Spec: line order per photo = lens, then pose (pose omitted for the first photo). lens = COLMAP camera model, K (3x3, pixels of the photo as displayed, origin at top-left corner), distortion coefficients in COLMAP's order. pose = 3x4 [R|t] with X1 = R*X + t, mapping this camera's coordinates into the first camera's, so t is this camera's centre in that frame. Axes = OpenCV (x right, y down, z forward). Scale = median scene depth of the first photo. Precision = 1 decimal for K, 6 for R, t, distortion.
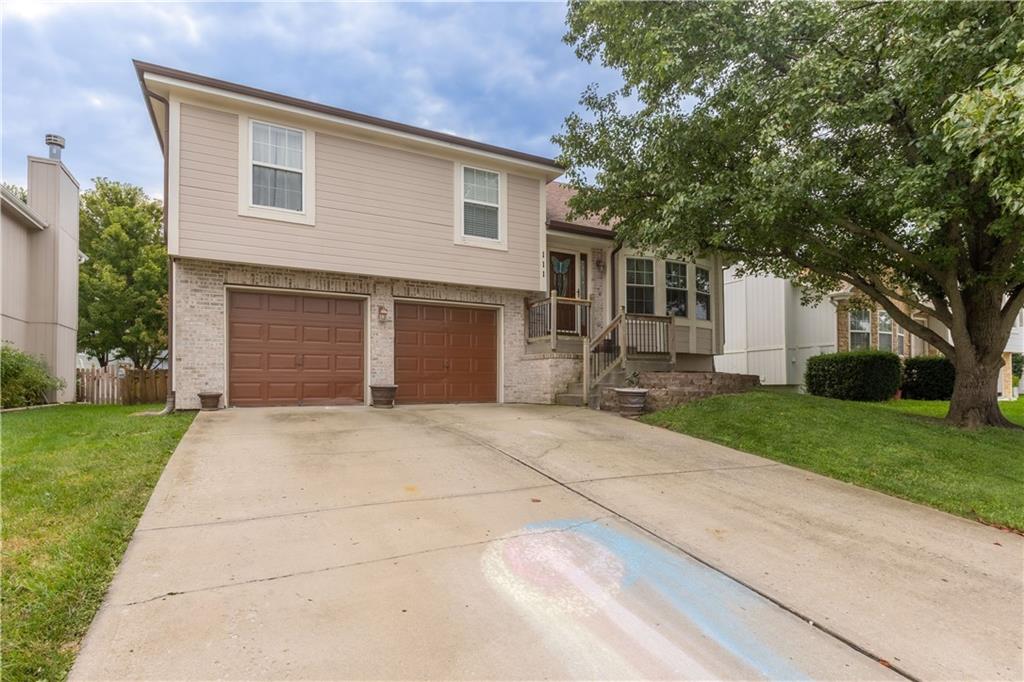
lens RADIAL K [[501.6, 0, 509.8], [0, 501.6, 382.3], [0, 0, 1]] dist [-0.001806, 0.000115]
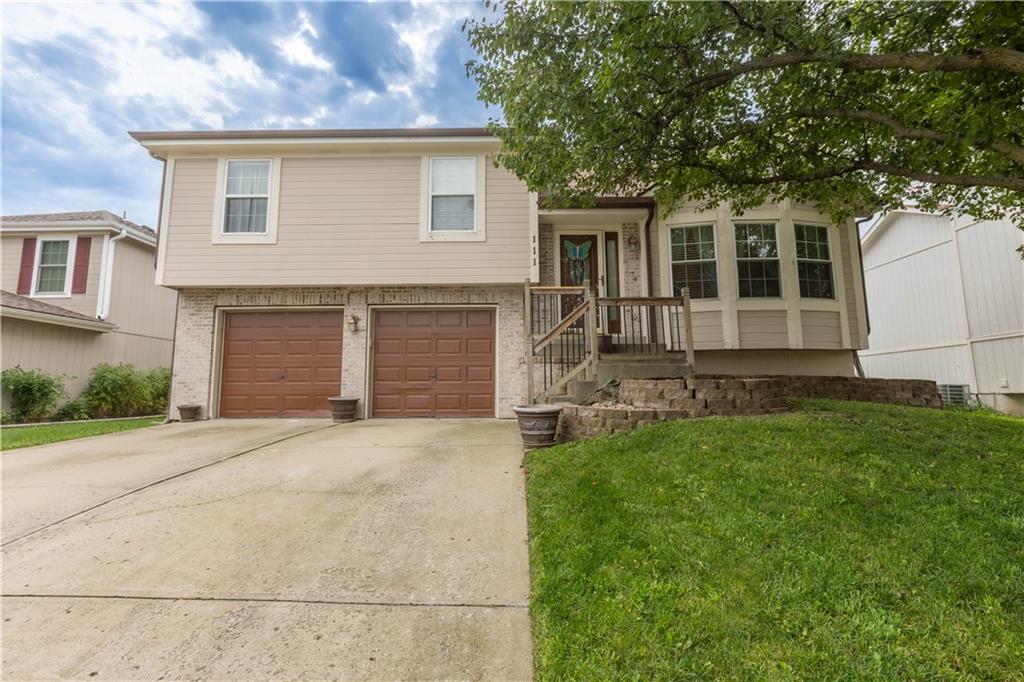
lens RADIAL K [[484.4, 0, 512.0], [0, 484.4, 341.0], [0, 0, 1]] dist [0.005244, 0.000428]
pose [[0.882279, -0.052434, -0.467797, 0.446090], [0.006534, 0.995045, -0.099209, -0.007824], [0.470682, 0.084474, 0.878250, 0.320530]]
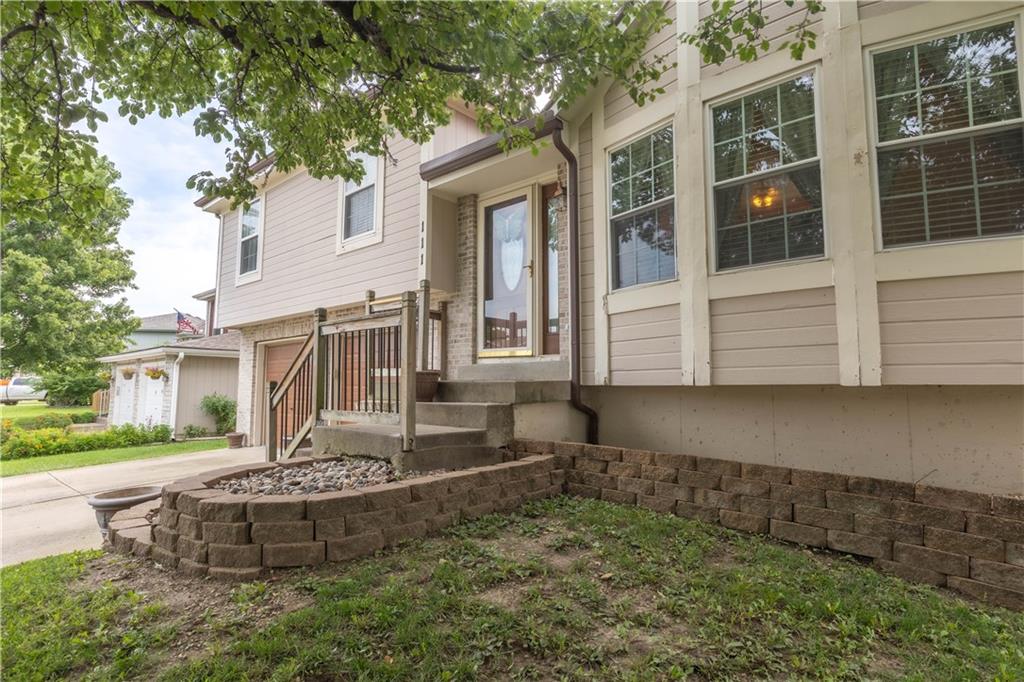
lens RADIAL K [[546.5, 0, 512.0], [0, 546.5, 341.0], [0, 0, 1]] dist [0.000844, 0.000272]
pose [[0.338503, -0.079324, -0.937616, 0.764568], [0.000285, 0.996449, -0.084199, -0.076460], [0.940965, 0.028235, 0.337323, 0.984103]]
